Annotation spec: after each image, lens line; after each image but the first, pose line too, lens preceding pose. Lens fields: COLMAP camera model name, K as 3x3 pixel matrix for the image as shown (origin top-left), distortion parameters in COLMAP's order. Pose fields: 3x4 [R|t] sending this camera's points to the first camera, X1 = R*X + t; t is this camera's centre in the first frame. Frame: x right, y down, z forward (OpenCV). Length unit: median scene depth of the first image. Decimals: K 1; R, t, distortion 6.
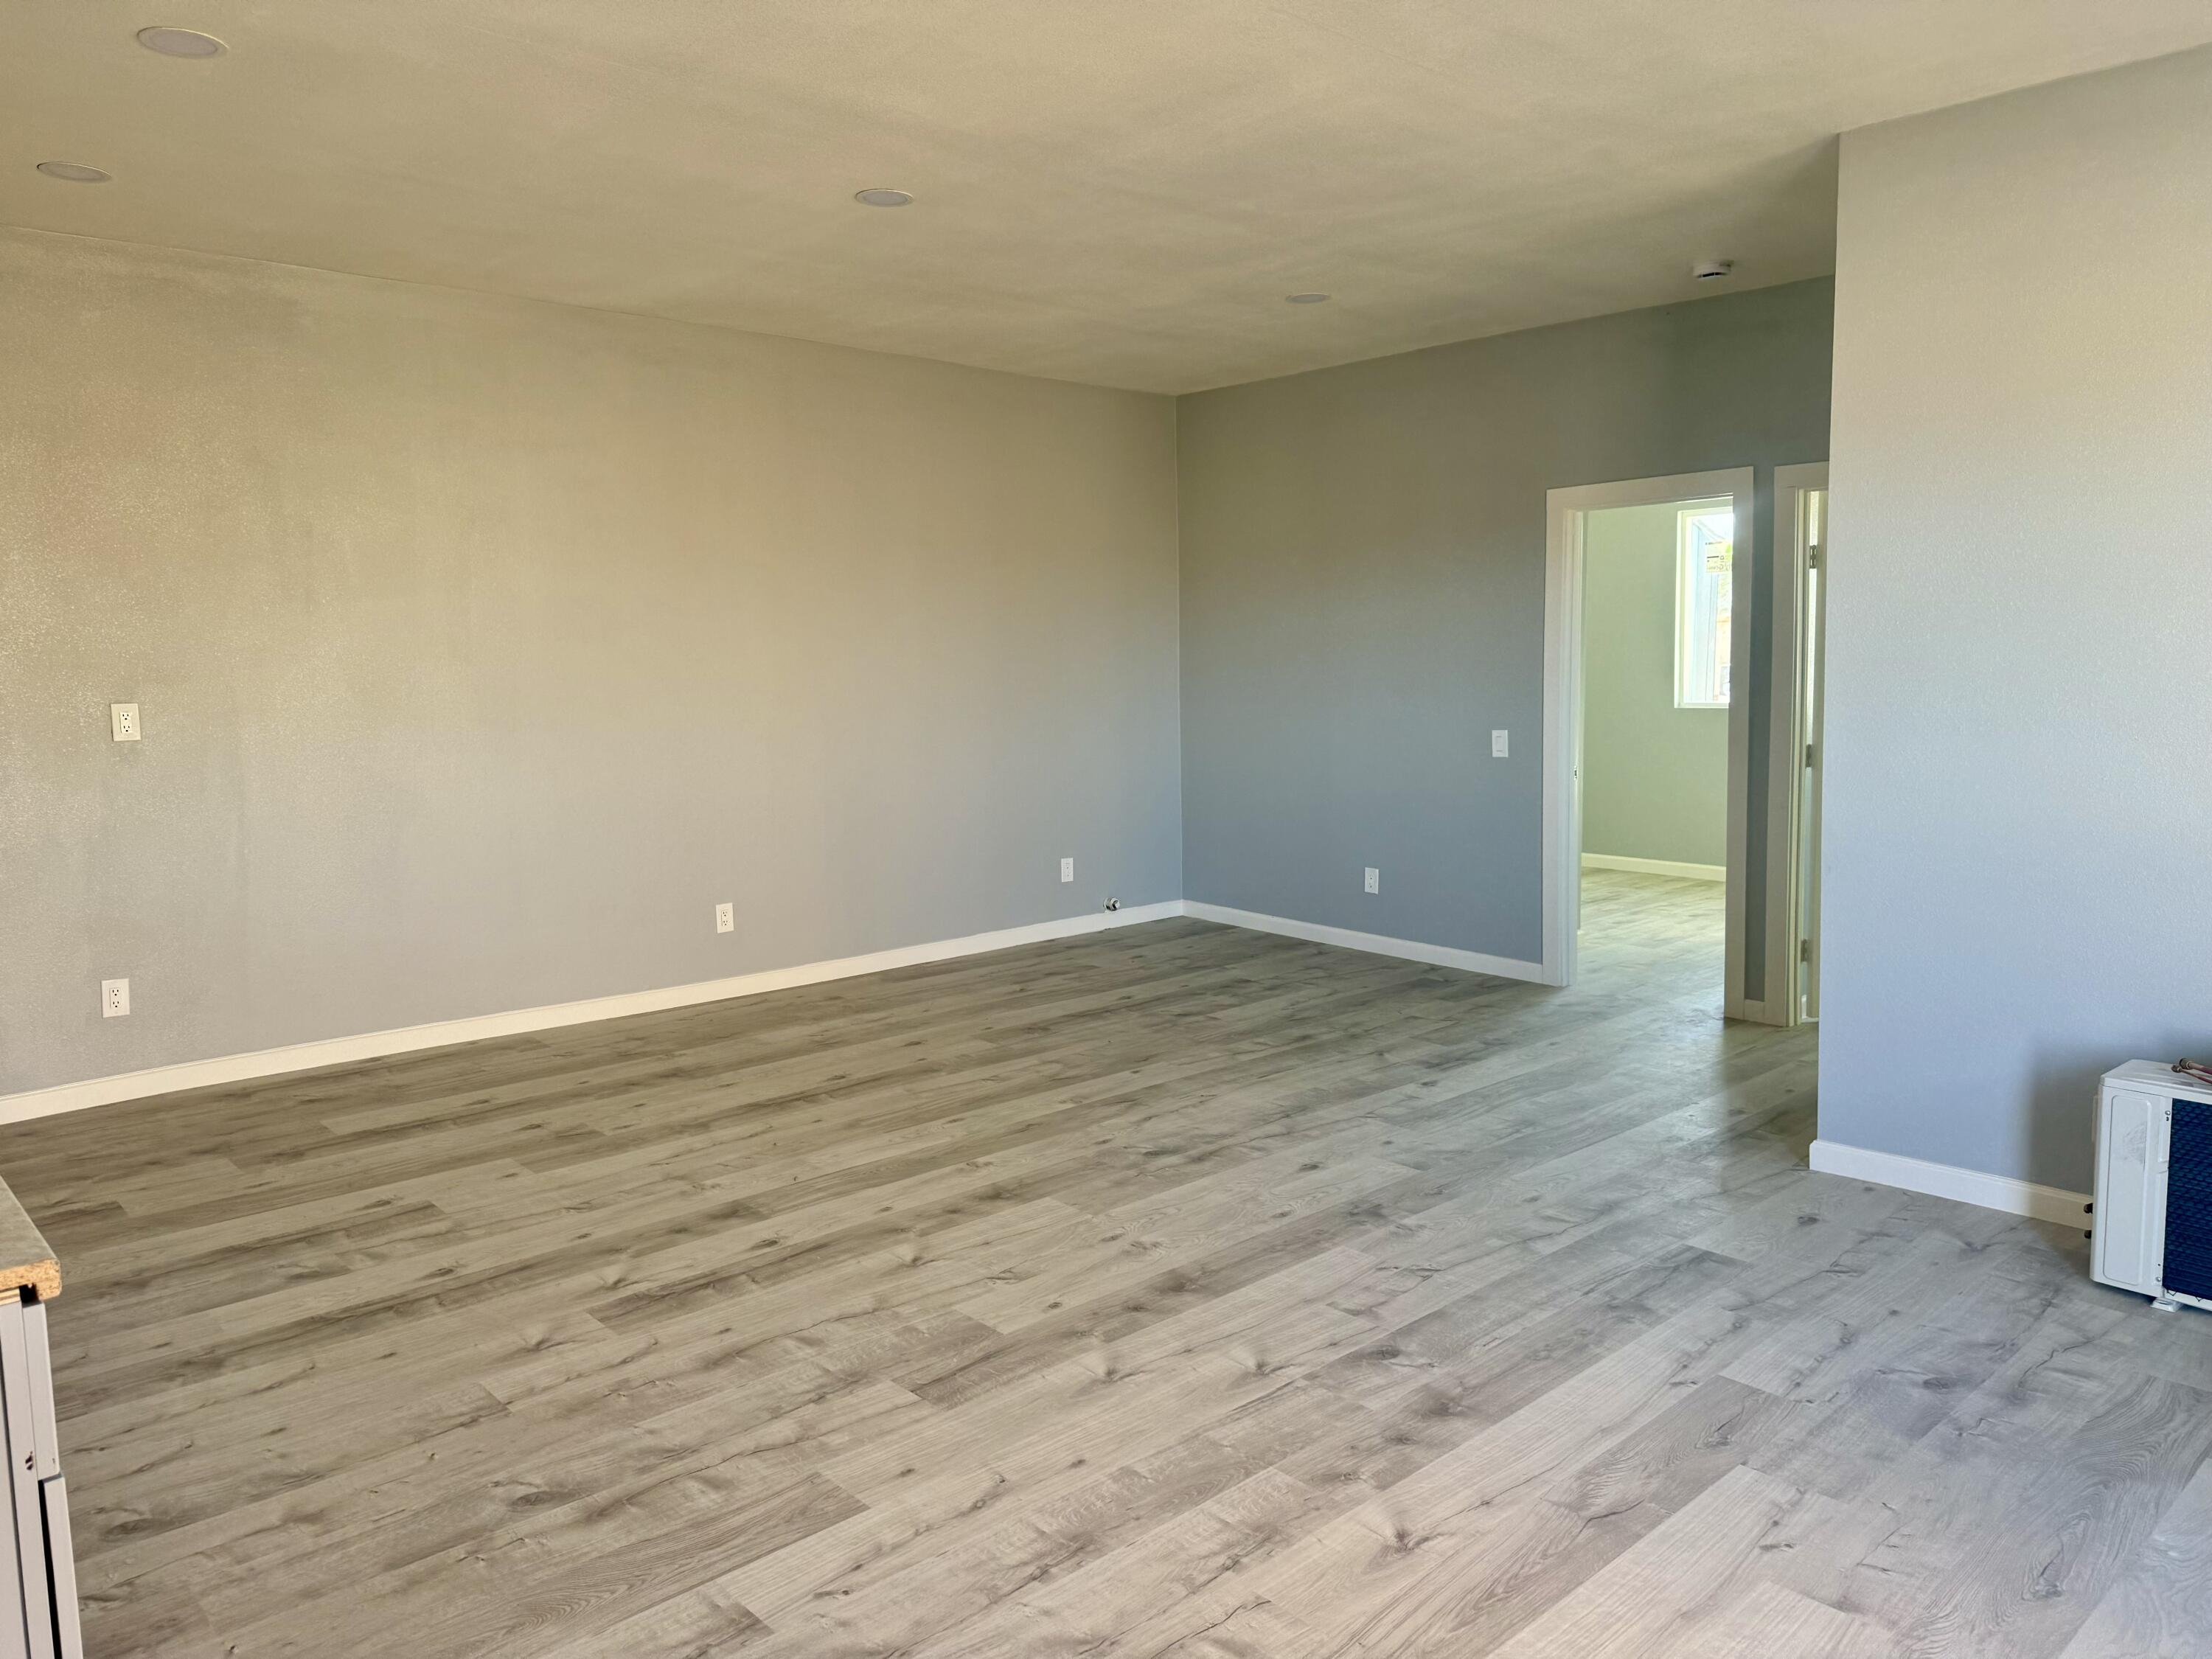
lens RADIAL K [[1572.2, 0, 1097.8], [0, 1572.2, 775.1], [0, 0, 1]] dist [0.108482, -0.135637]
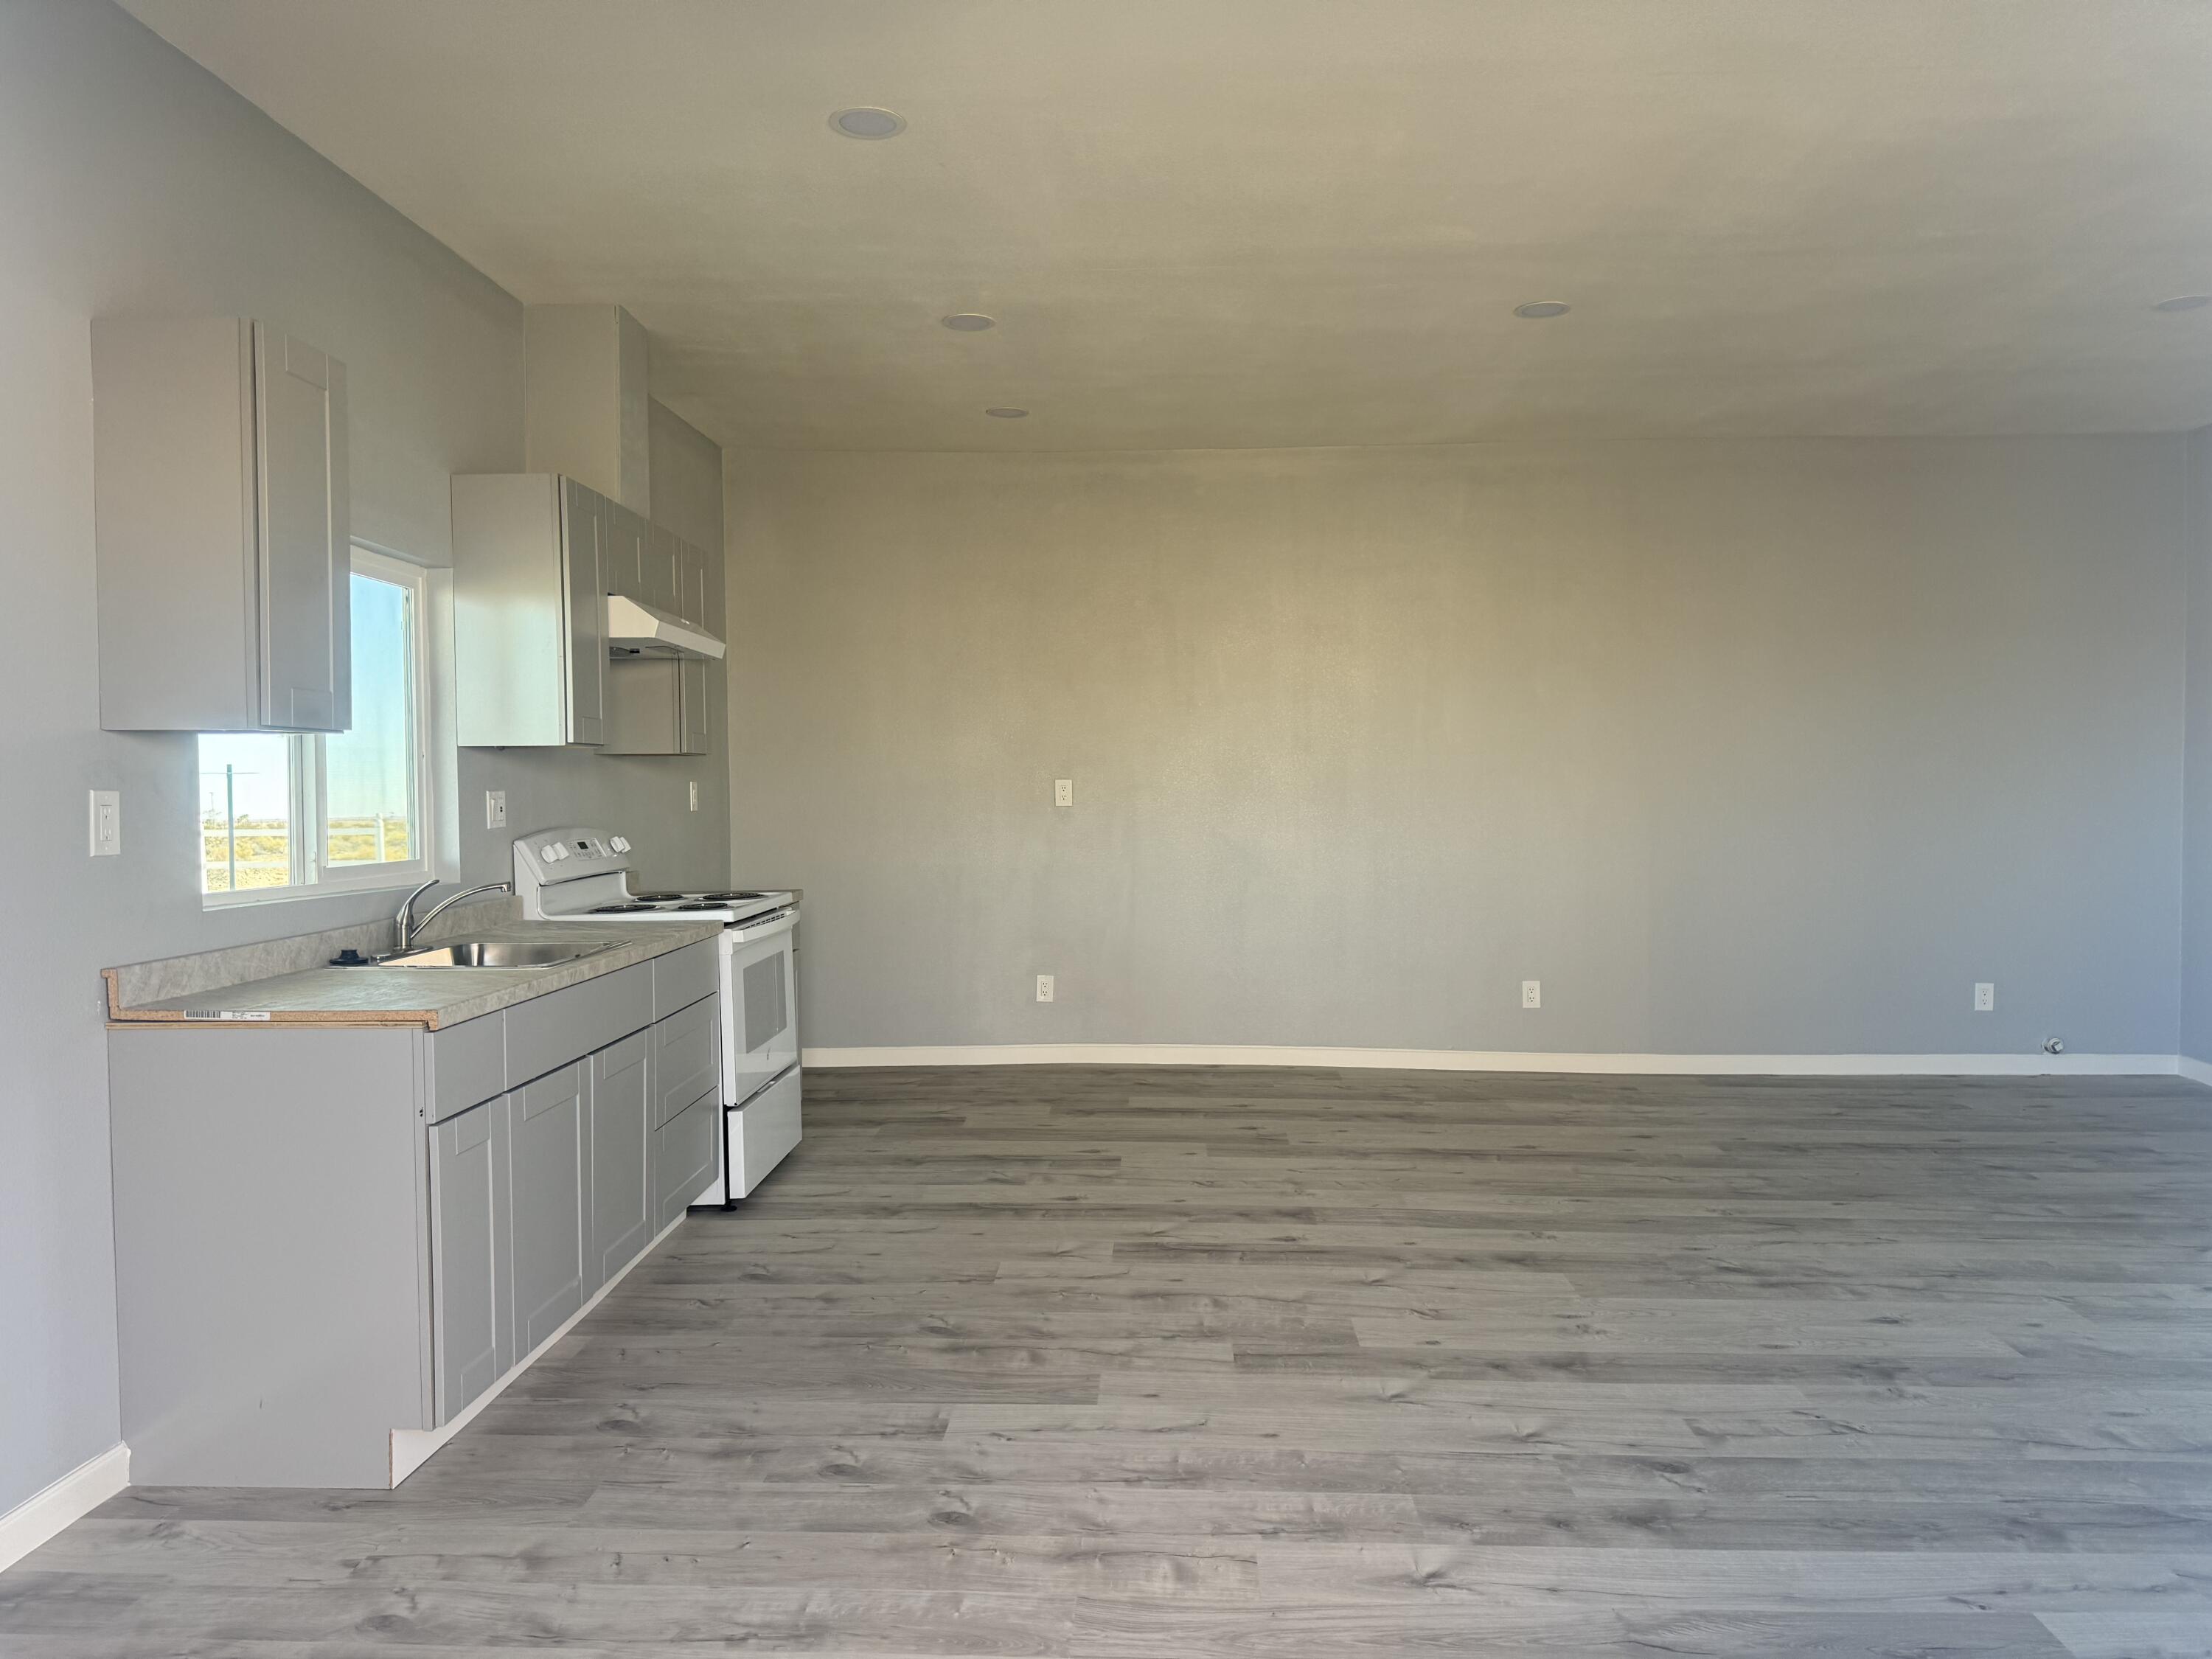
lens RADIAL K [[1547.9, 0, 1109.1], [0, 1547.9, 815.8], [0, 0, 1]] dist [0.098745, -0.119266]
pose [[0.717382, 0.029201, -0.696068, 0.495160], [-0.065735, 0.997501, -0.025901, 0.027137], [0.693572, 0.064337, 0.717508, 0.082899]]
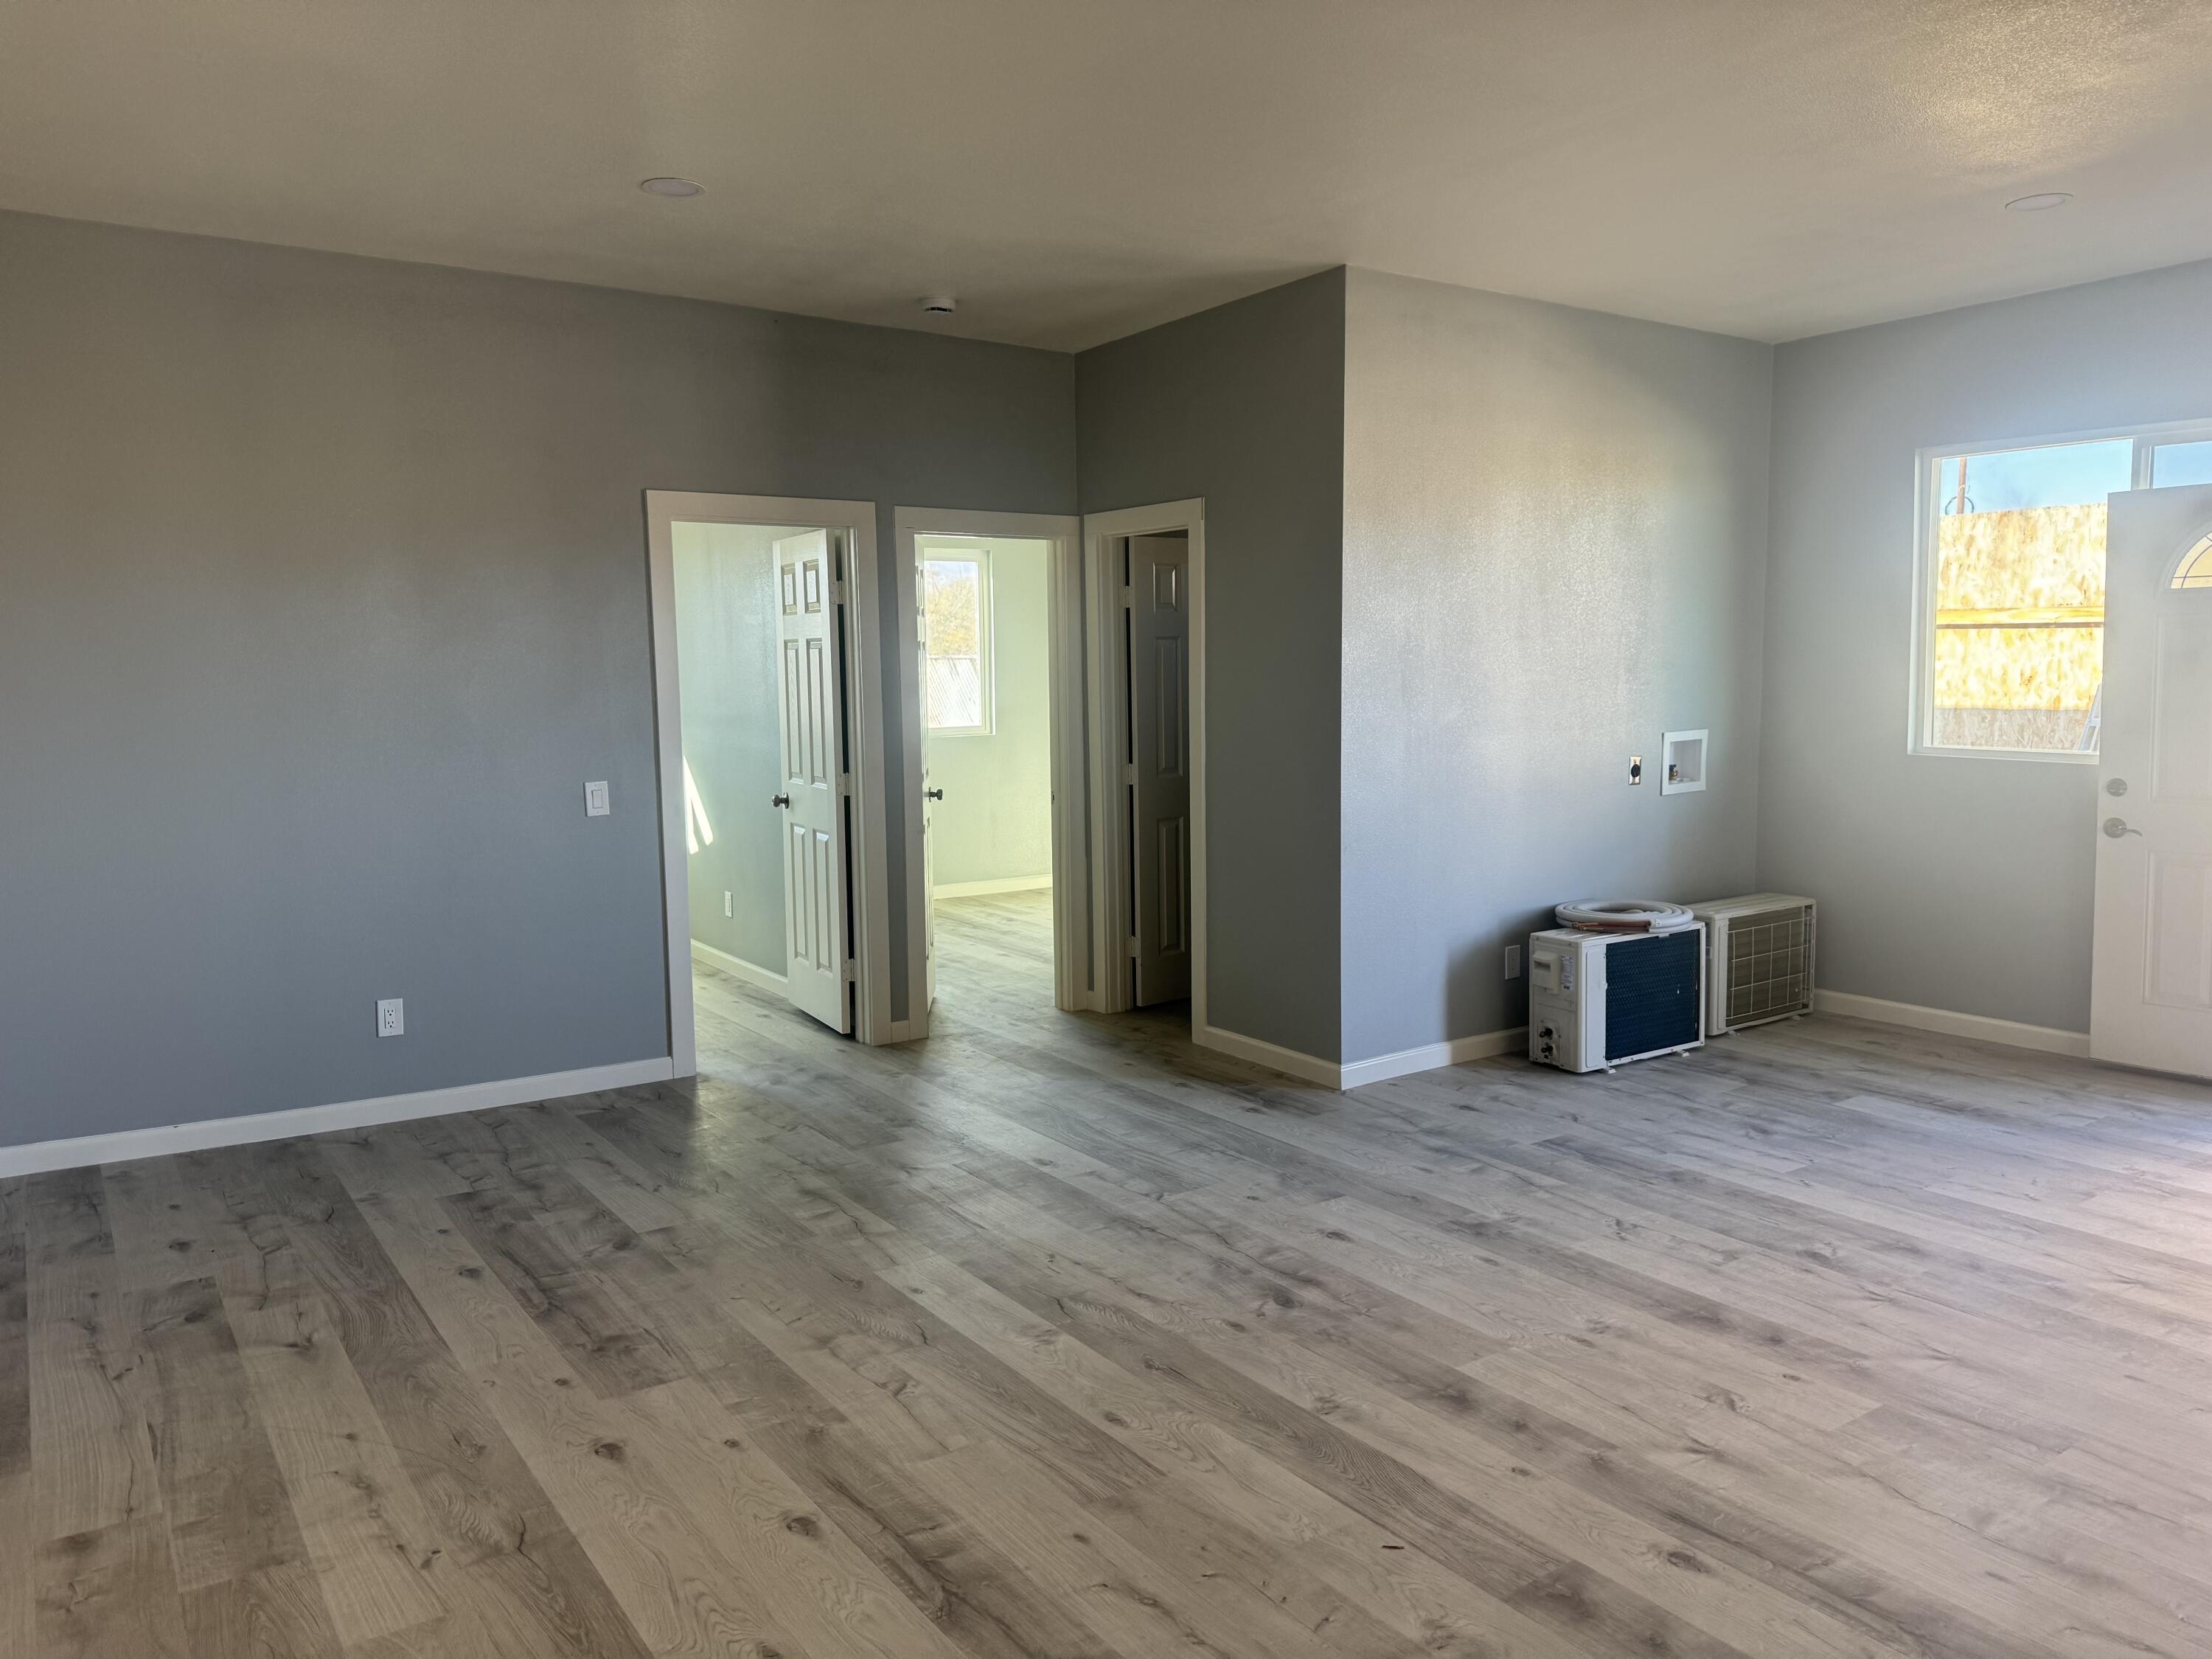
lens RADIAL K [[1547.9, 0, 1109.1], [0, 1547.9, 815.8], [0, 0, 1]] dist [0.098745, -0.119266]
pose [[0.116735, -0.086200, 0.989415, -0.903710], [0.082009, 0.993661, 0.076894, -0.093189], [-0.989771, 0.072164, 0.123064, 1.179330]]
